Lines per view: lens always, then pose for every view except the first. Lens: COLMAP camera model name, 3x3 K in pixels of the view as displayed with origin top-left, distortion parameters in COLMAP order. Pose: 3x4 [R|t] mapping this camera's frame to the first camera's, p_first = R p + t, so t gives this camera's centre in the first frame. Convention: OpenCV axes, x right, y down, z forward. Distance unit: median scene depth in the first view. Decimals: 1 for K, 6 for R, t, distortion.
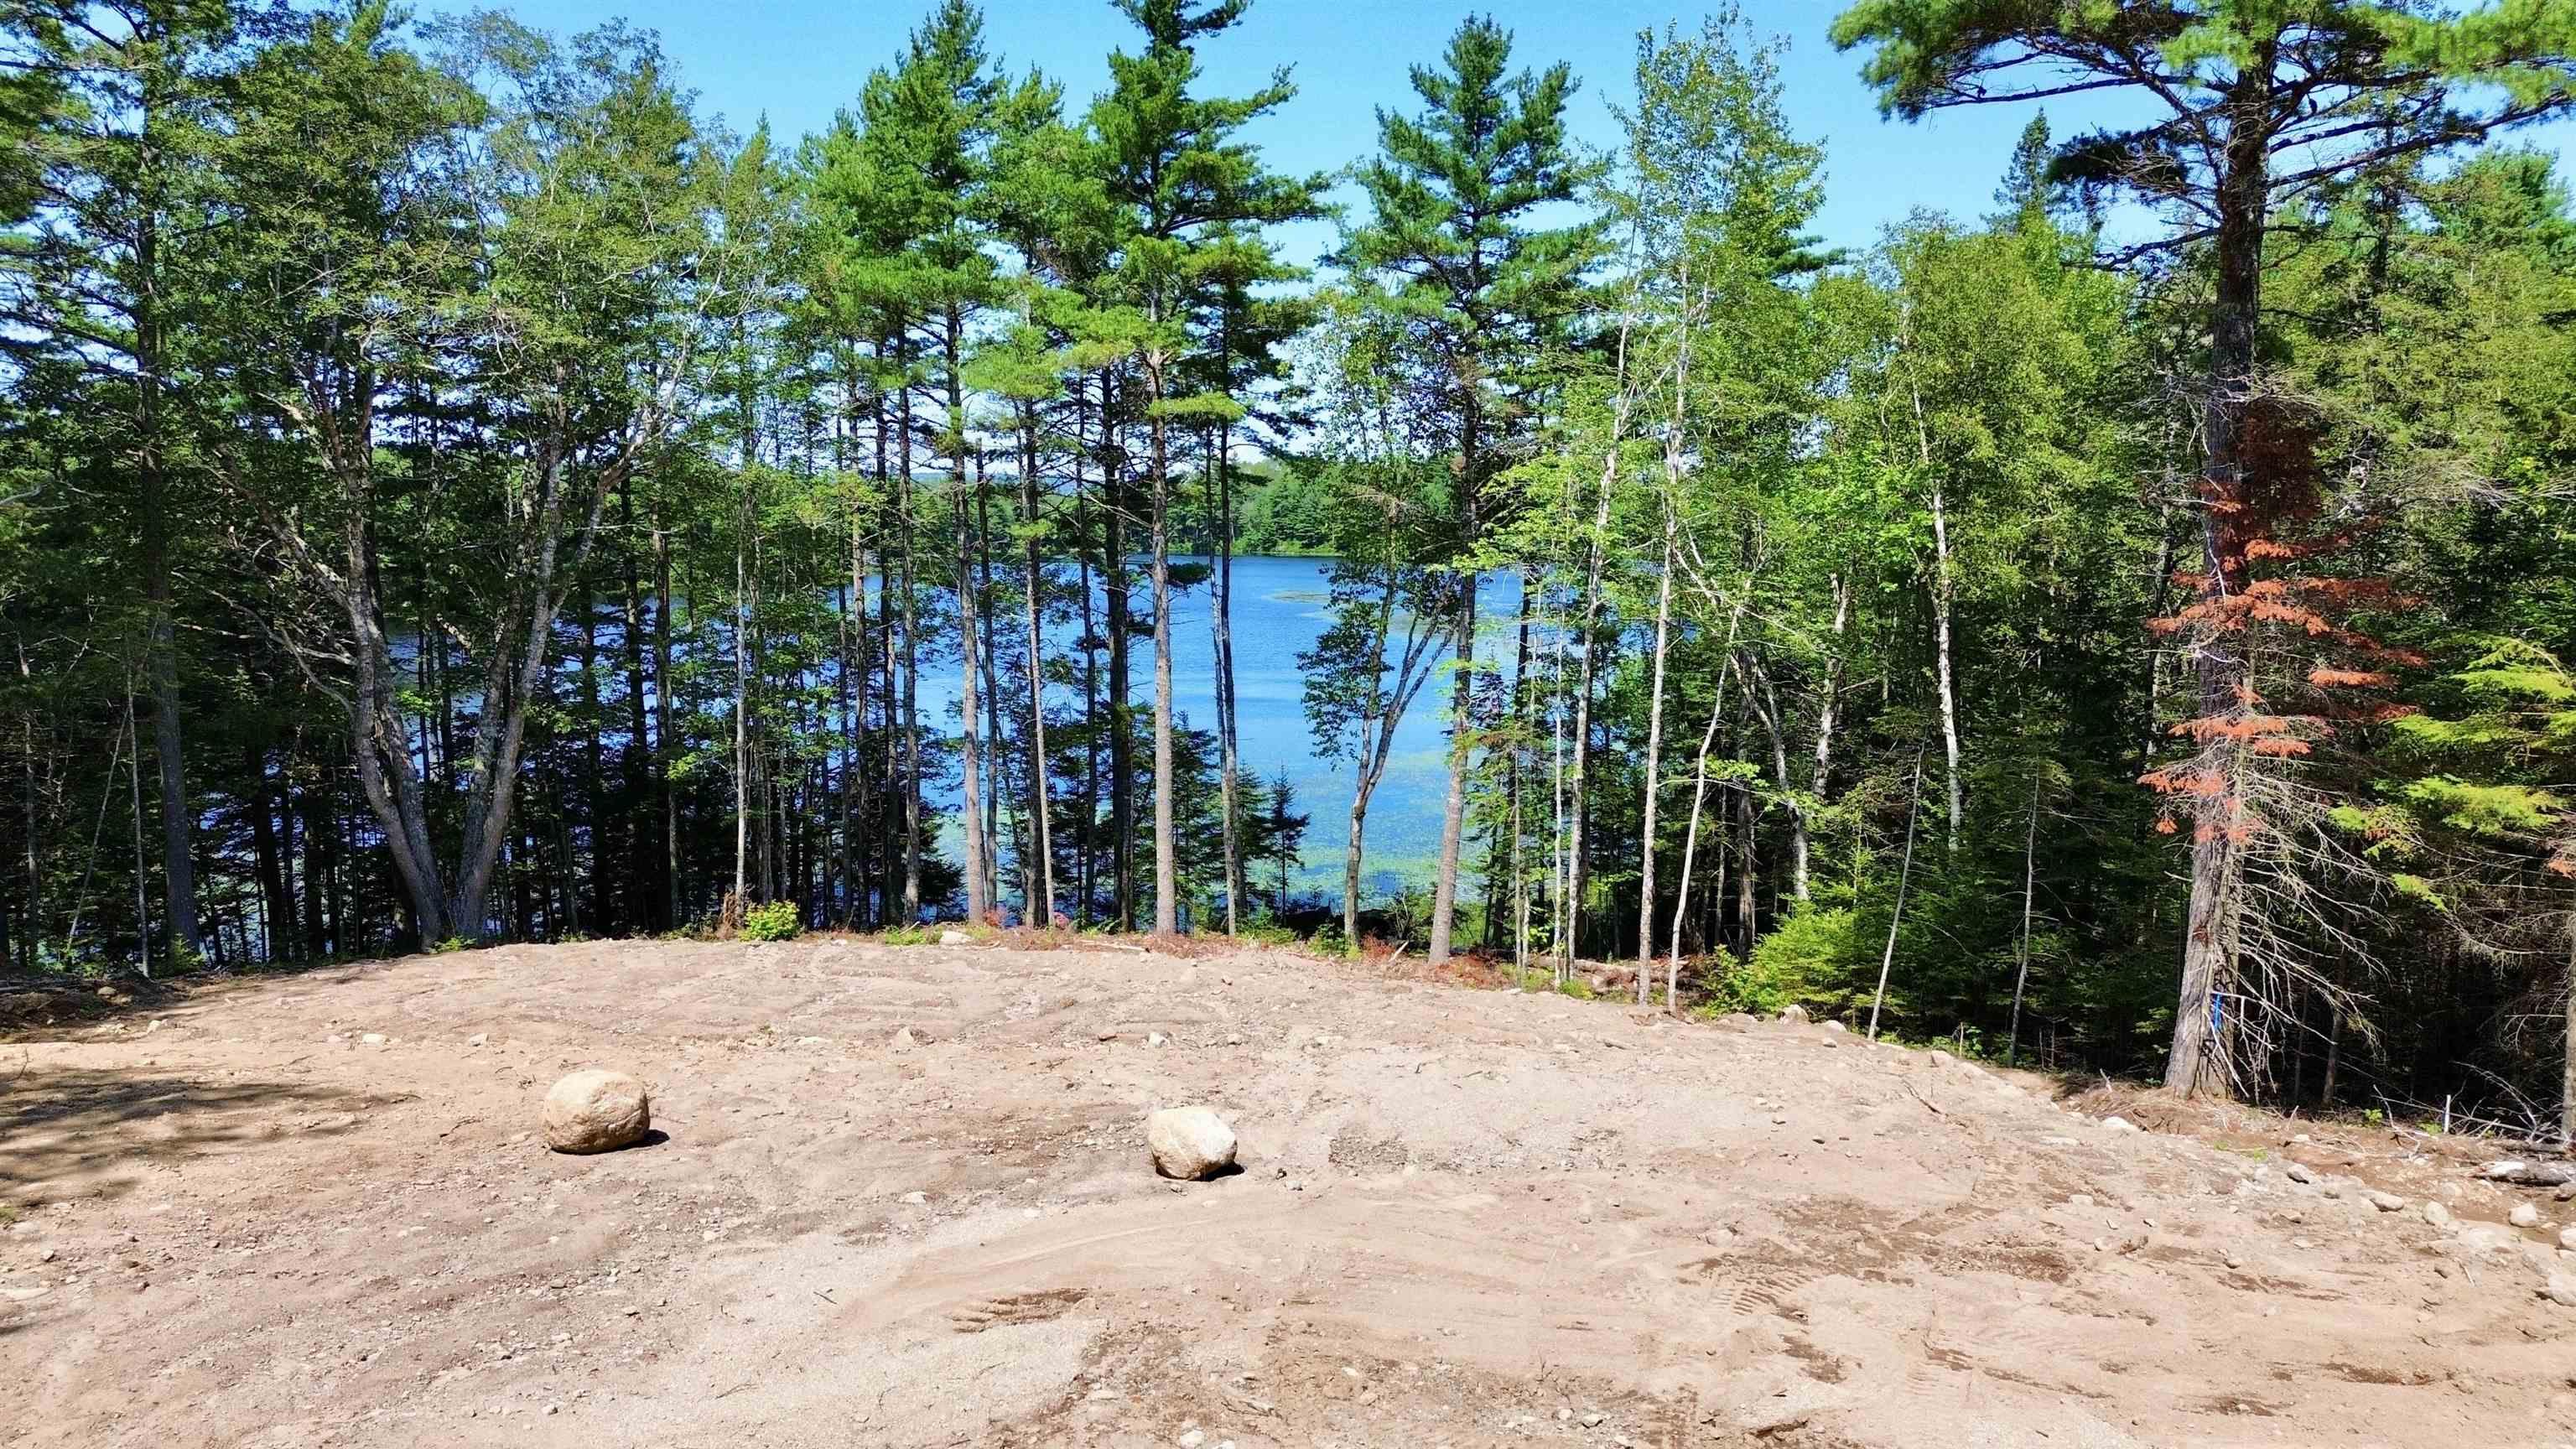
lens RADIAL K [[1821.4, 0, 1288.0], [0, 1821.4, 724.5], [0, 0, 1]] dist [-0.002339, -0.004058]
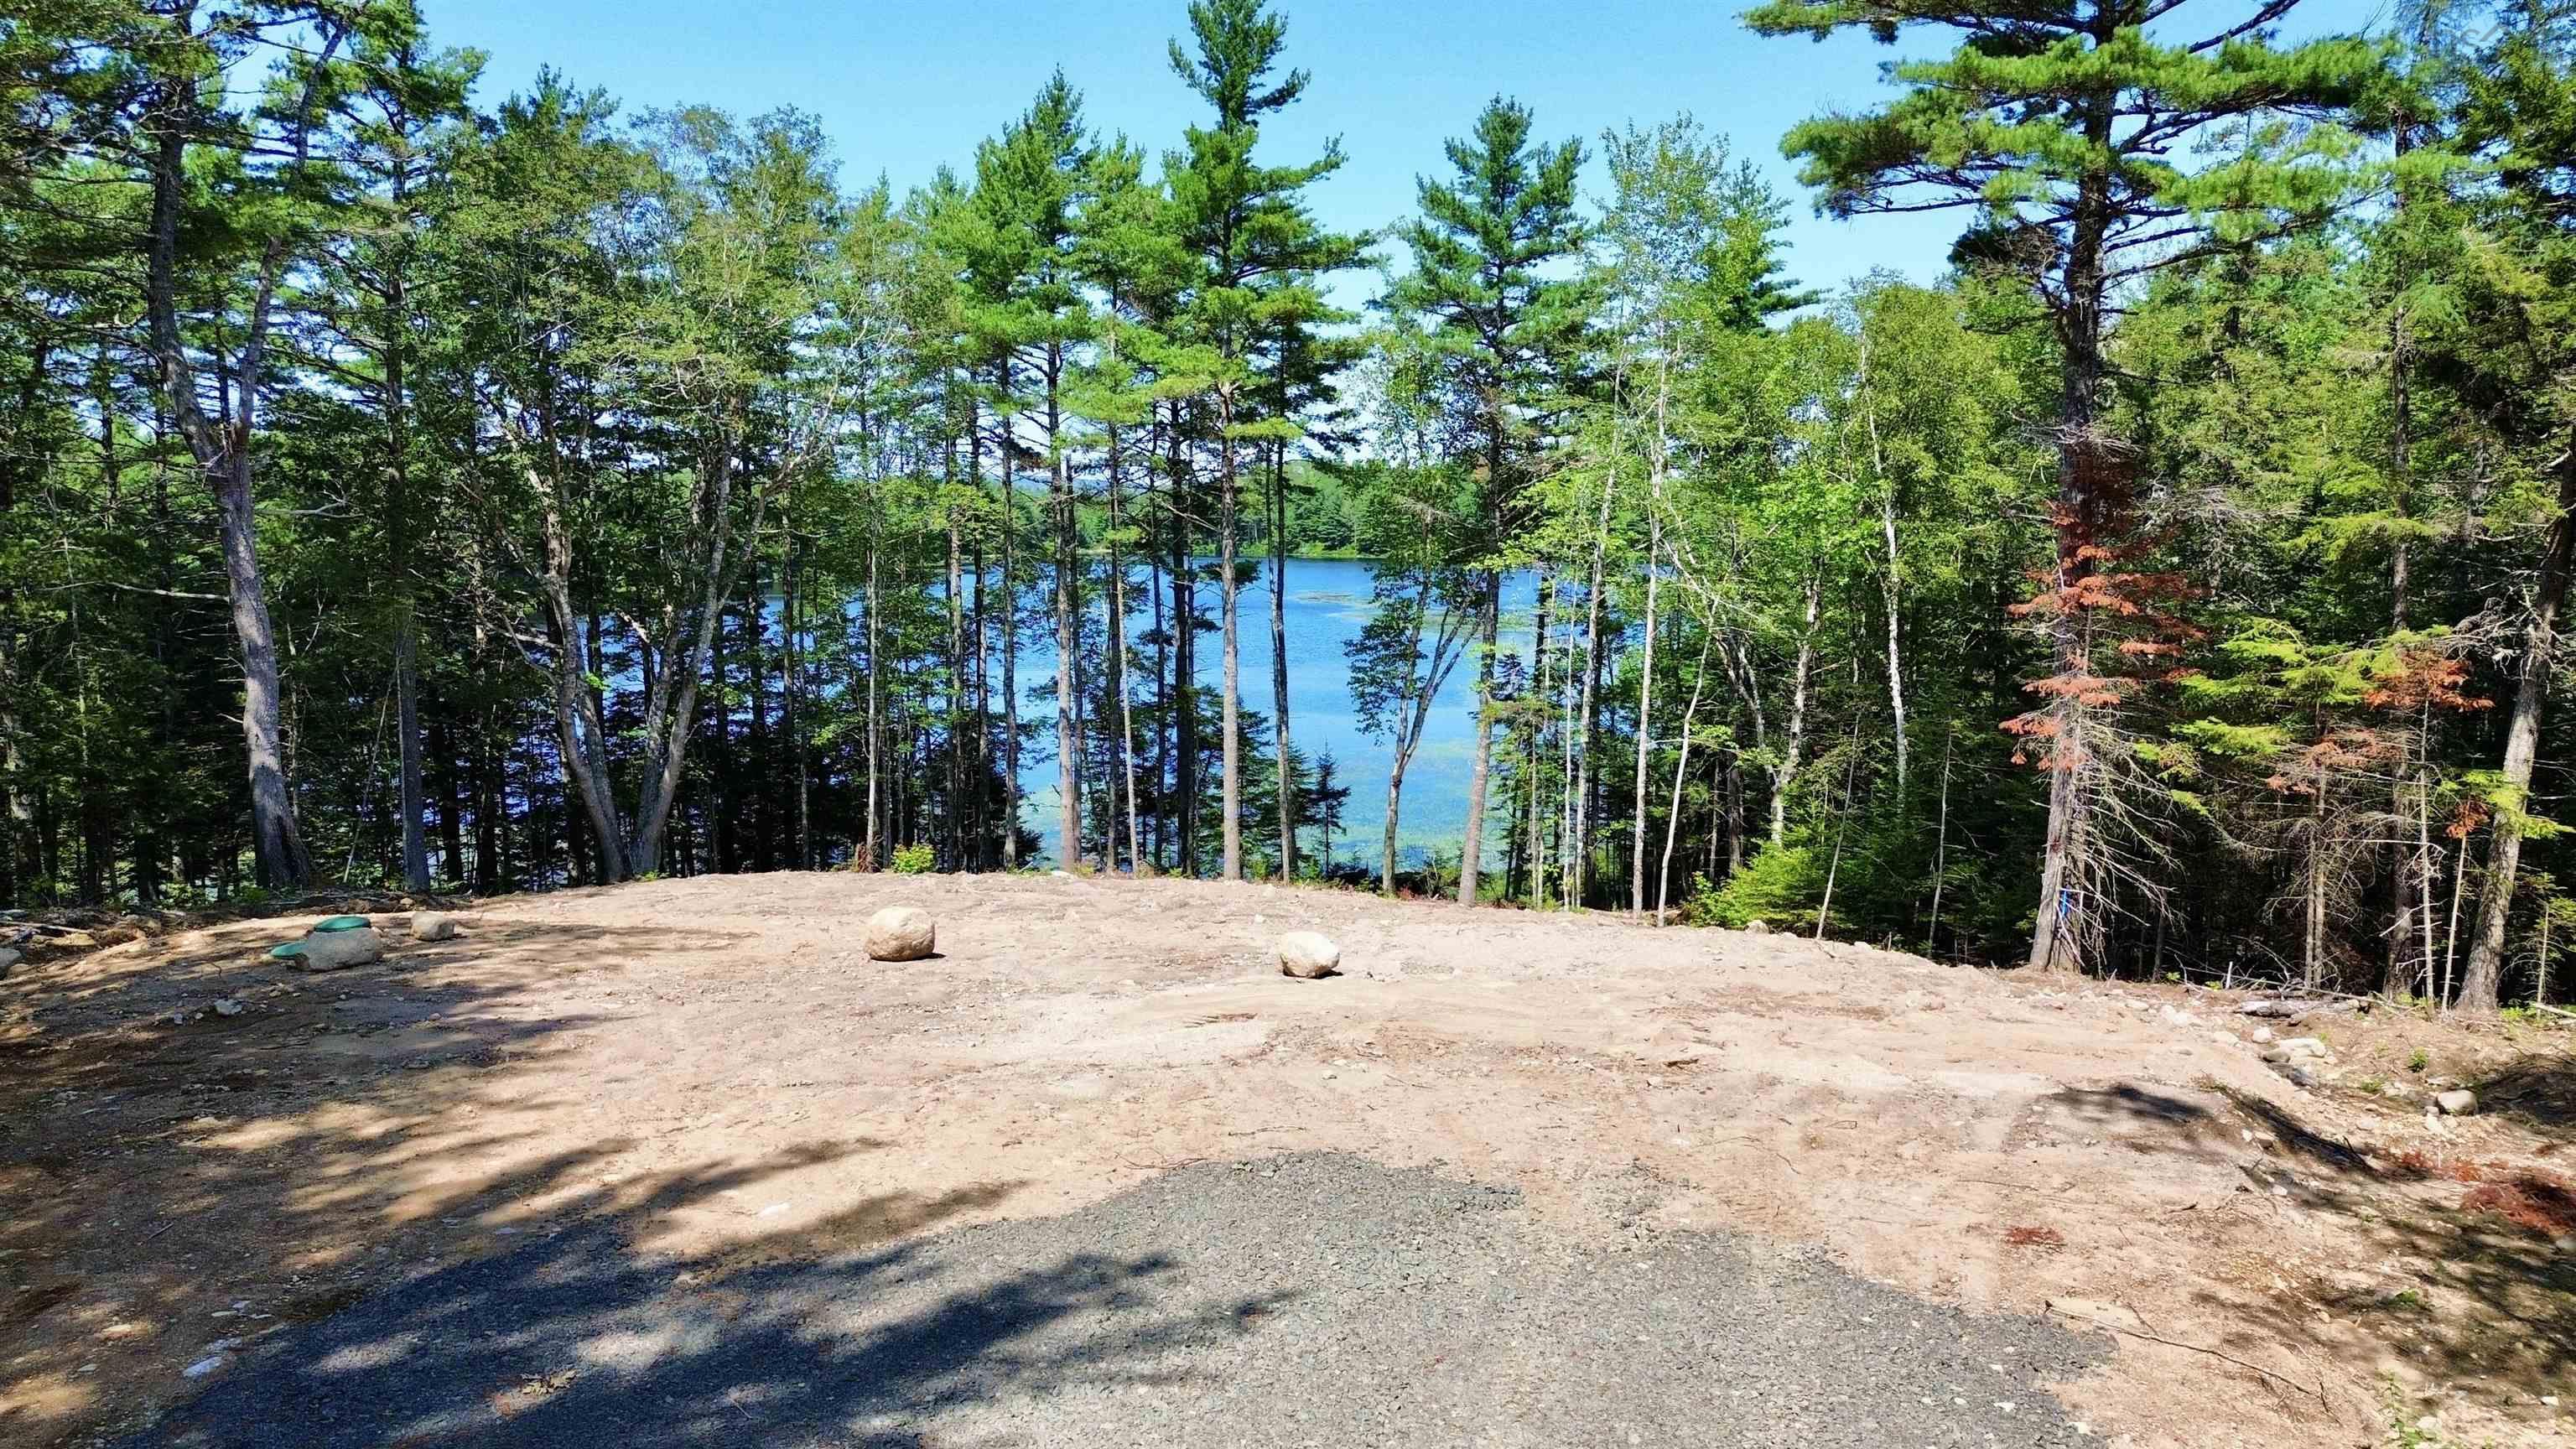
lens RADIAL K [[1821.7, 0, 1288.0], [0, 1821.7, 724.5], [0, 0, 1]] dist [0.000133, 0.001360]
pose [[0.999934, 0.003493, -0.010920, -0.019865], [-0.003505, 0.999993, -0.001099, 0.016644], [0.010916, 0.001138, 0.999940, -0.172014]]
